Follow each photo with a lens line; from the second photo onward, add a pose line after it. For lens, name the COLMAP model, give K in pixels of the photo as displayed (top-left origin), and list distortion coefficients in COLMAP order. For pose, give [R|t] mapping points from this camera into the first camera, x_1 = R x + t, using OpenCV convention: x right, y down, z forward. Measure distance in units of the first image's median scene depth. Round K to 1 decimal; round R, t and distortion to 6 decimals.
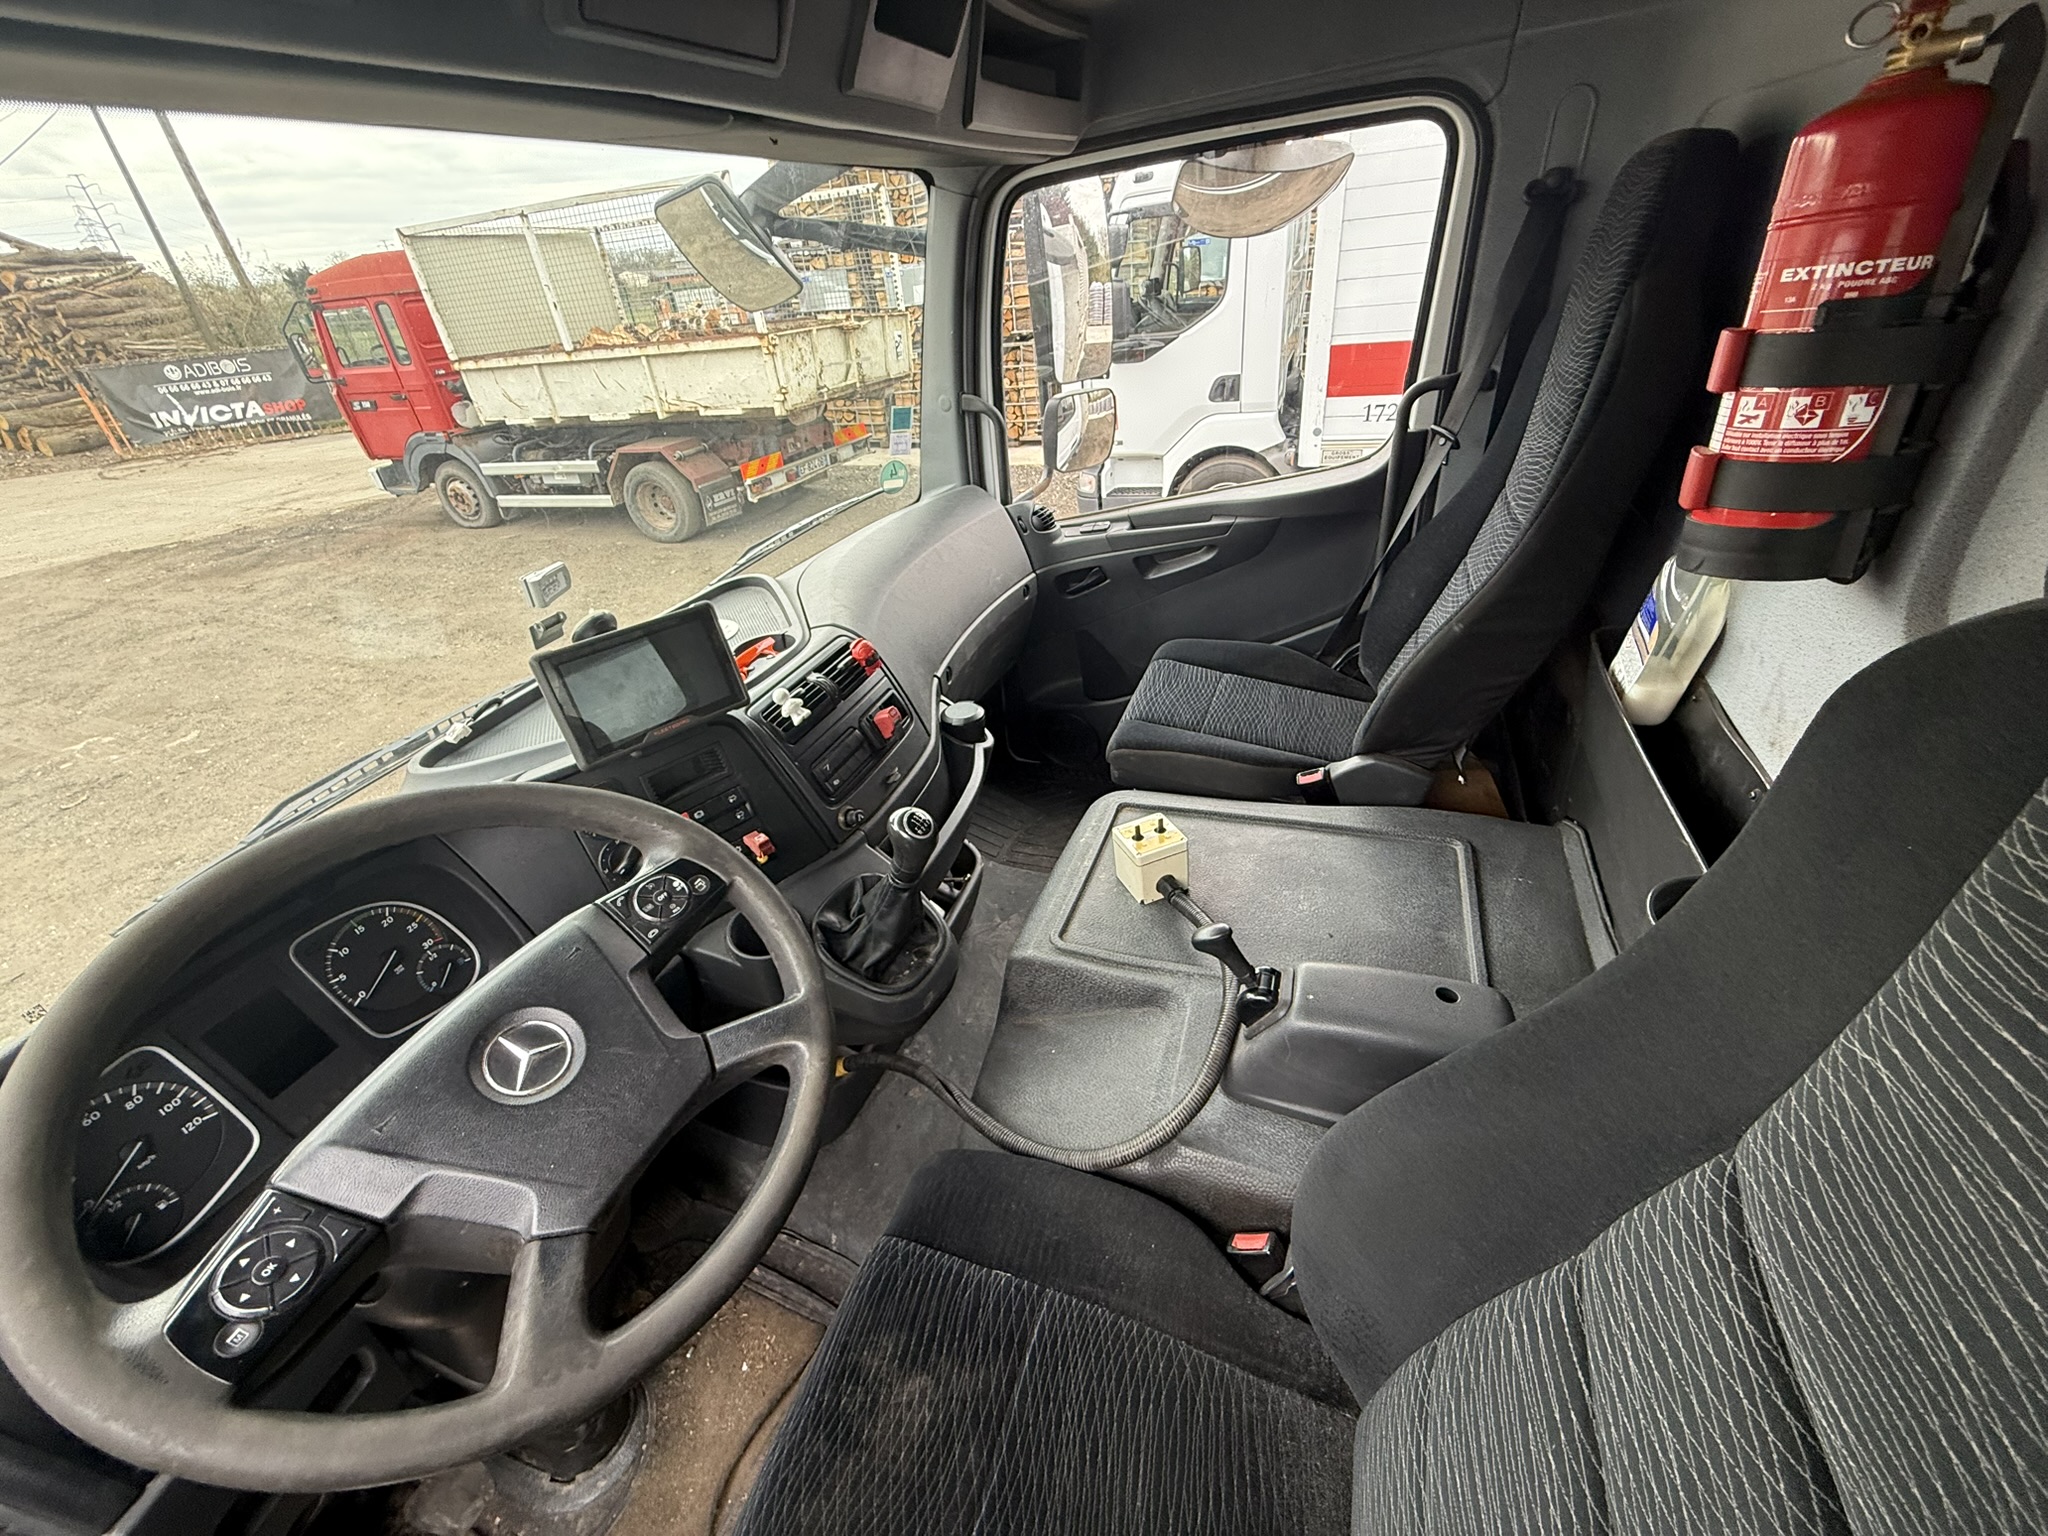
lens RADIAL K [[826.8, 0, 1008.9], [0, 826.8, 768.6], [0, 0, 1]] dist [0.001381, 0.000450]
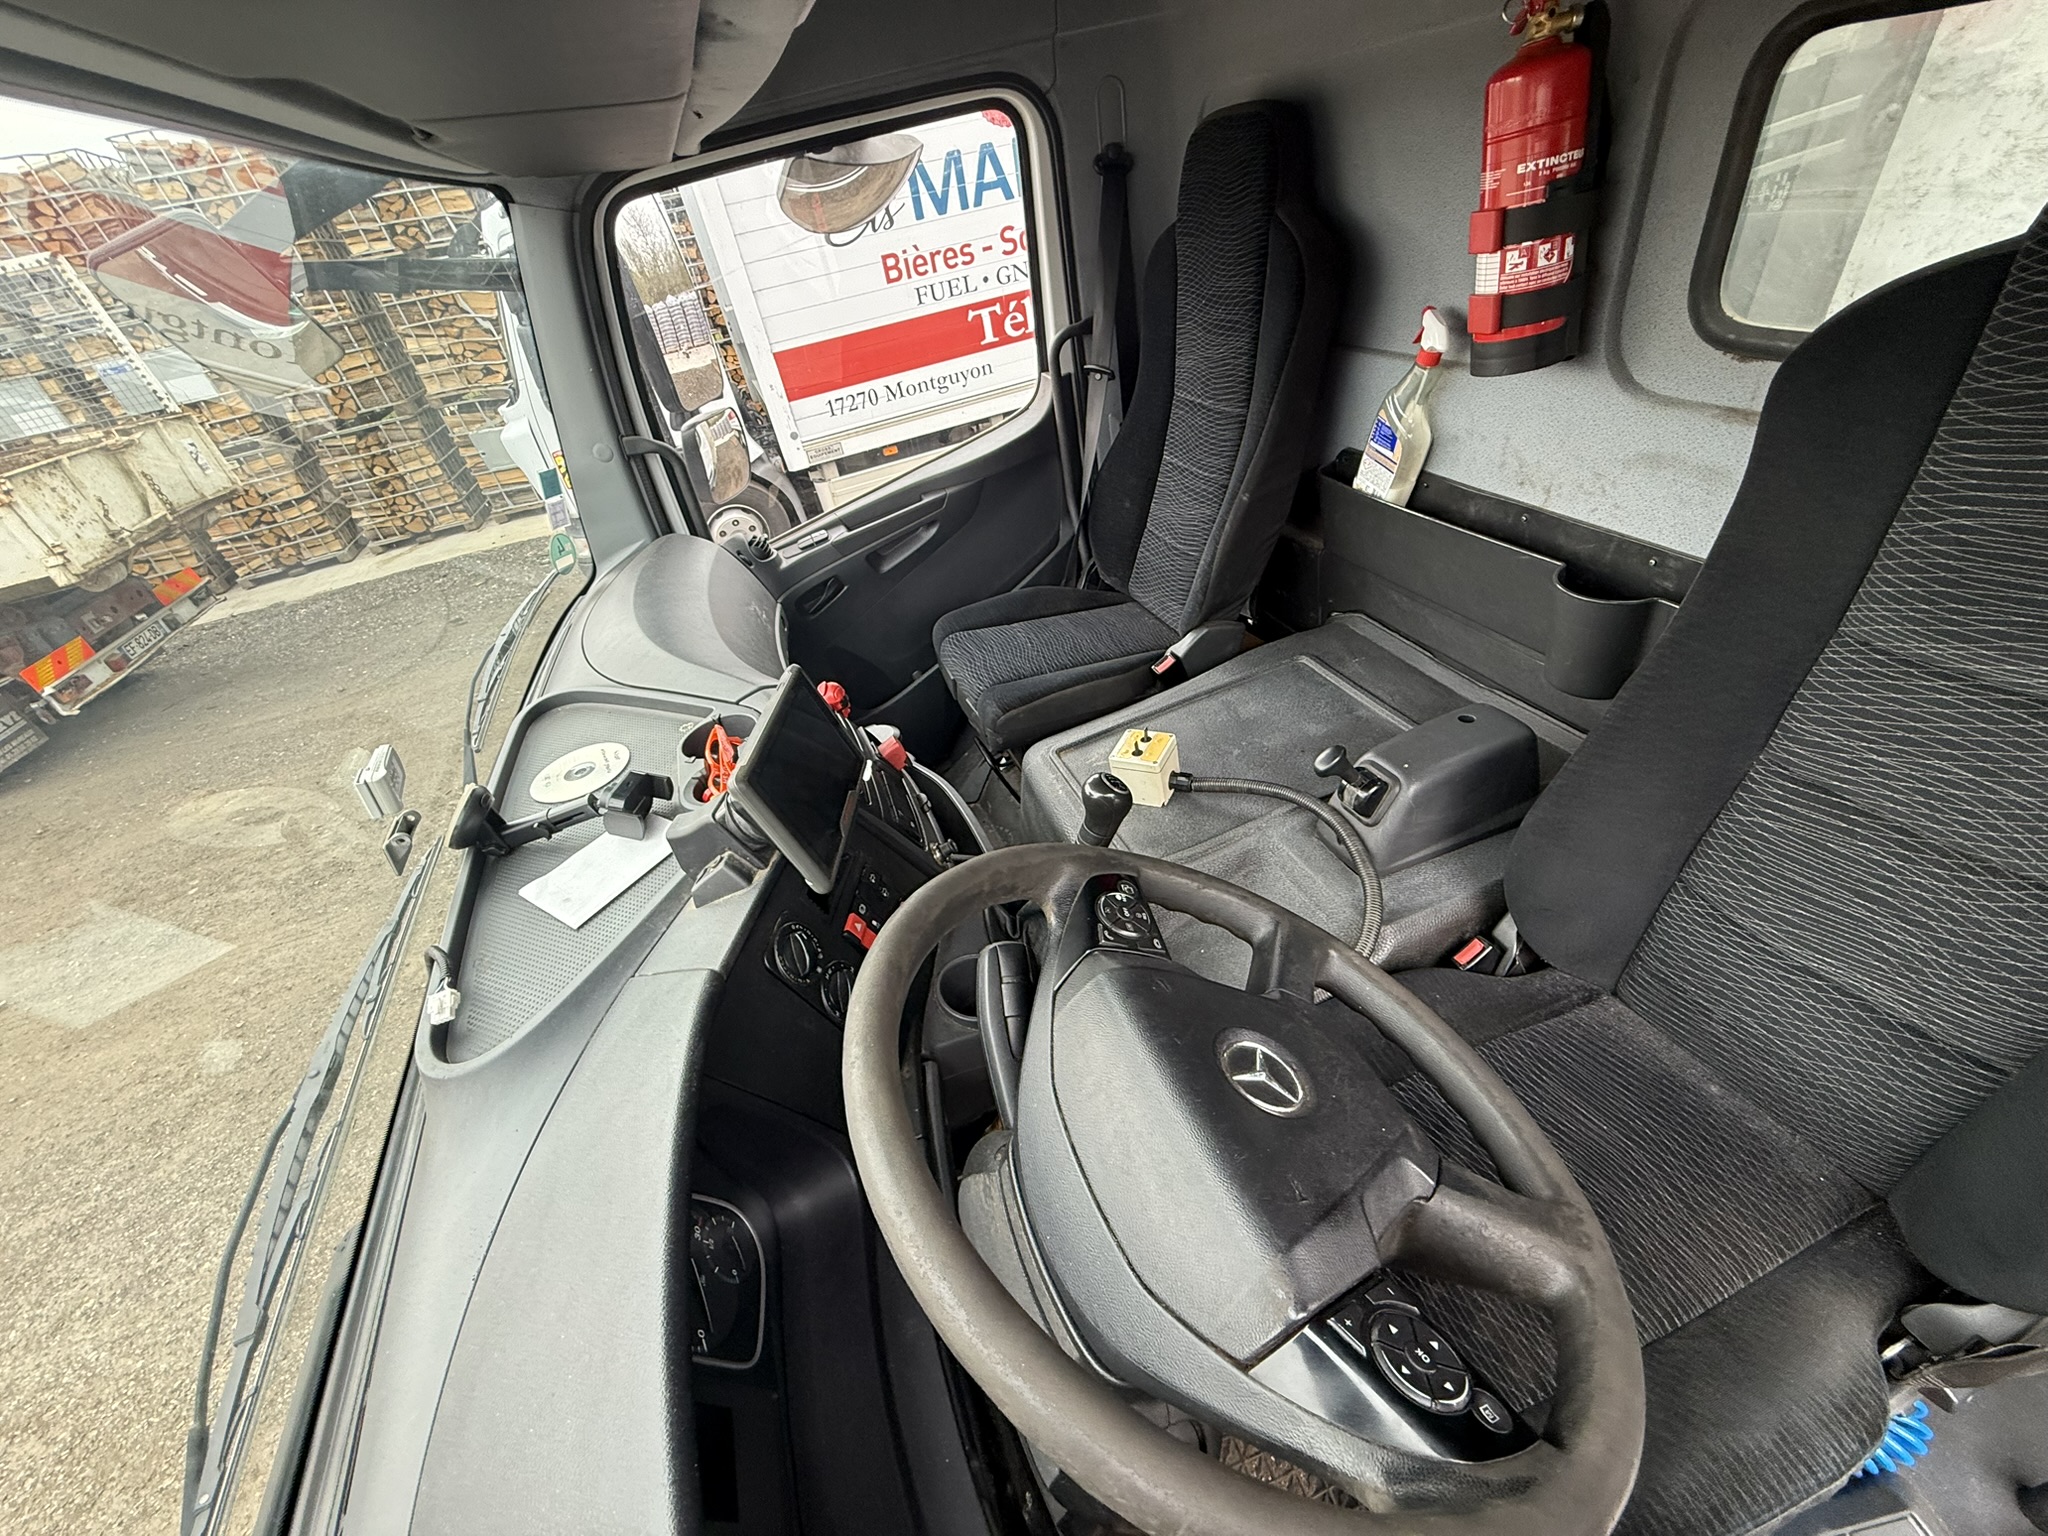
lens RADIAL K [[826.8, 0, 1034.5], [0, 826.8, 765.7], [0, 0, 1]] dist [0.001381, 0.000450]
pose [[0.752214, -0.420024, 0.507694, -0.363469], [0.431760, 0.896230, 0.101758, -0.051284], [-0.497752, 0.142659, 0.855507, 0.101716]]
